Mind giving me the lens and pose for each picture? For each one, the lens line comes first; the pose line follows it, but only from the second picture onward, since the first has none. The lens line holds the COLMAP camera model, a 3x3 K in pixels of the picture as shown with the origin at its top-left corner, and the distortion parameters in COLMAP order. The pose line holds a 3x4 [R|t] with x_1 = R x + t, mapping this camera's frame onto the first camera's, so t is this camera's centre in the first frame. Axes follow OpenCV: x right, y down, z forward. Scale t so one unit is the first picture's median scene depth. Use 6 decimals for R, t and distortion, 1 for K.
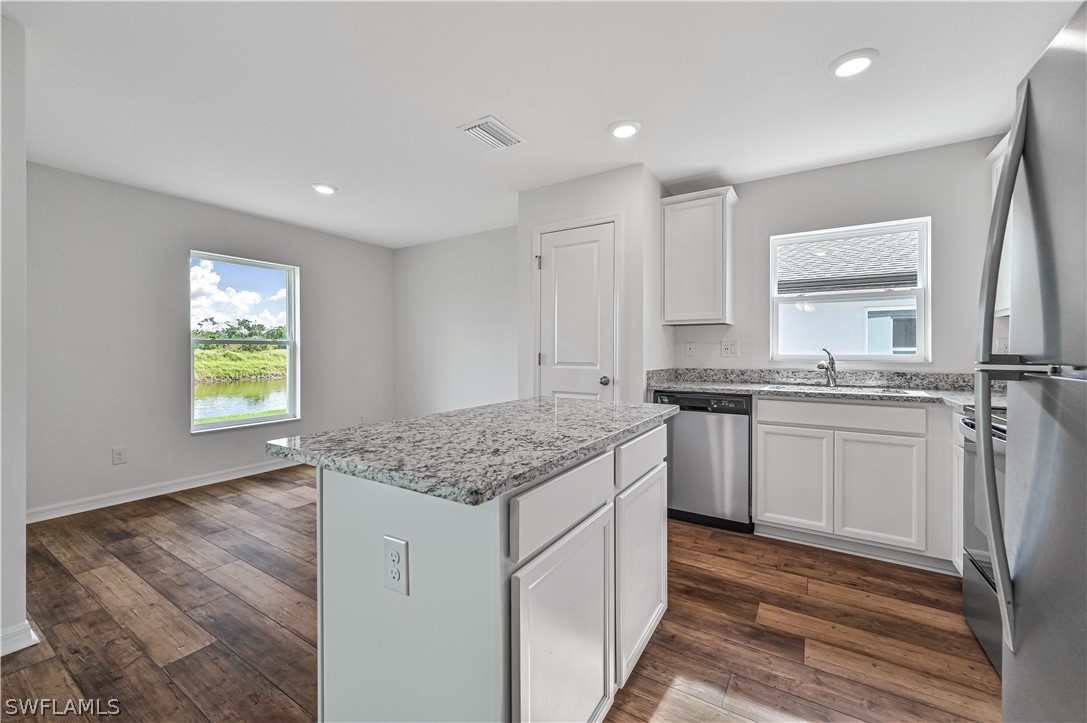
lens RADIAL K [[432.9, 0, 544.7], [0, 432.9, 350.9], [0, 0, 1]] dist [0.000995, -0.000349]
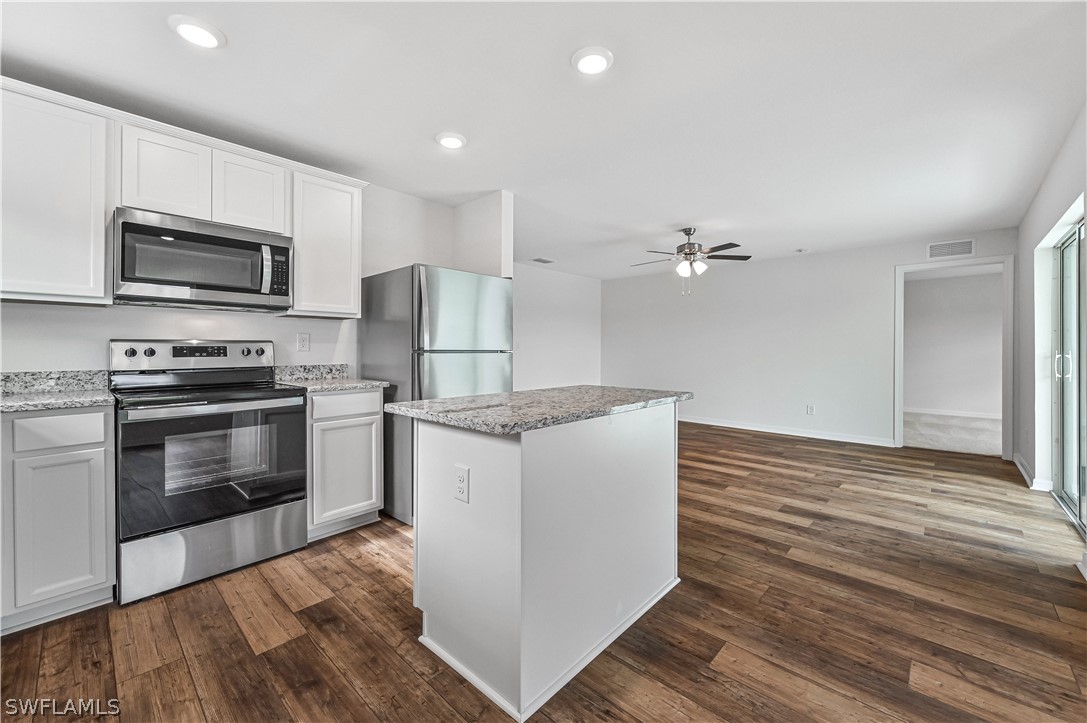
lens RADIAL K [[432.9, 0, 542.2], [0, 432.9, 351.1], [0, 0, 1]] dist [0.000995, -0.000349]
pose [[-0.982464, -0.002960, 0.186427, -0.144580], [-0.002284, 0.999990, 0.003841, 0.005720], [-0.186436, 0.003348, -0.982461, 1.382303]]
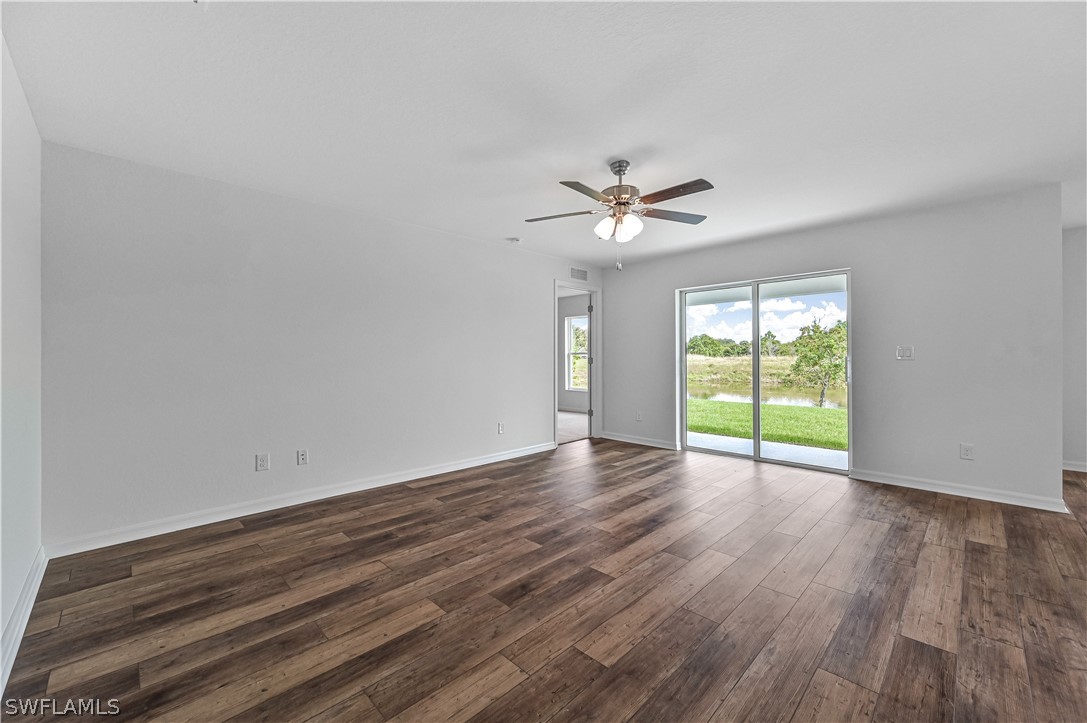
lens RADIAL K [[432.9, 0, 552.6], [0, 432.9, 356.4], [0, 0, 1]] dist [0.000995, -0.000349]
pose [[-0.213557, 0.000040, -0.976931, 0.757328], [0.004714, 0.999988, -0.000989, 0.001441], [0.976919, -0.004816, -0.213555, -0.514951]]
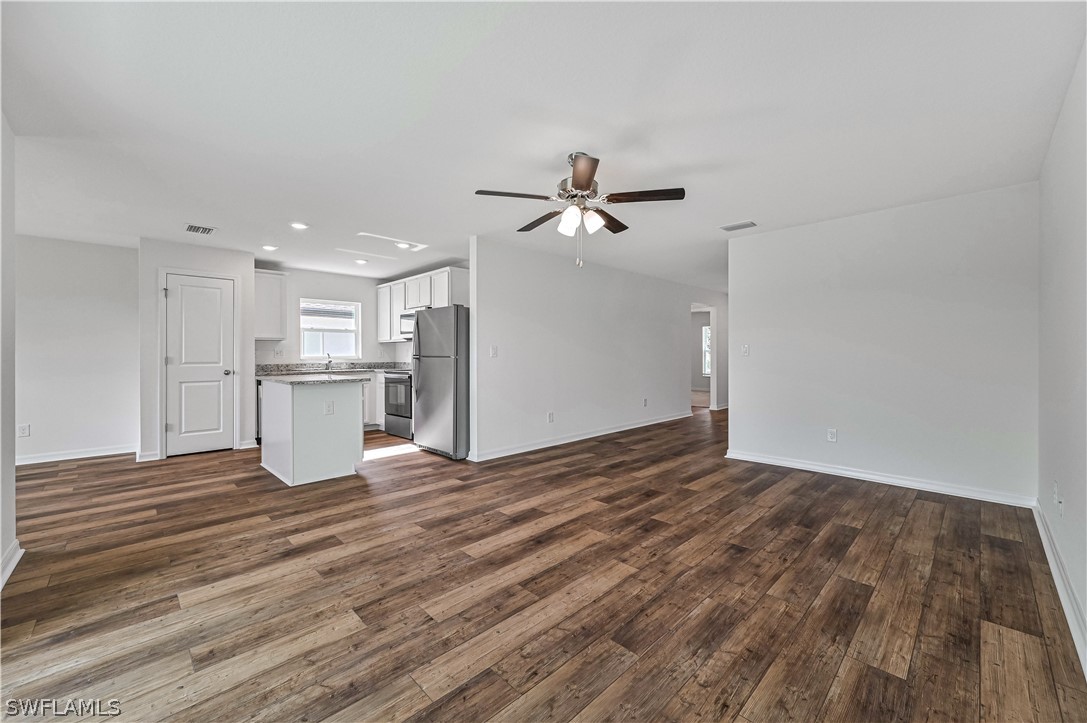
lens RADIAL K [[432.9, 0, 550.5], [0, 432.9, 367.6], [0, 0, 1]] dist [0.000995, -0.000349]
pose [[0.225175, -0.030882, 0.973829, -1.533806], [0.003412, 0.999516, 0.030907, 0.002535], [-0.974312, -0.003637, 0.225172, -0.767879]]
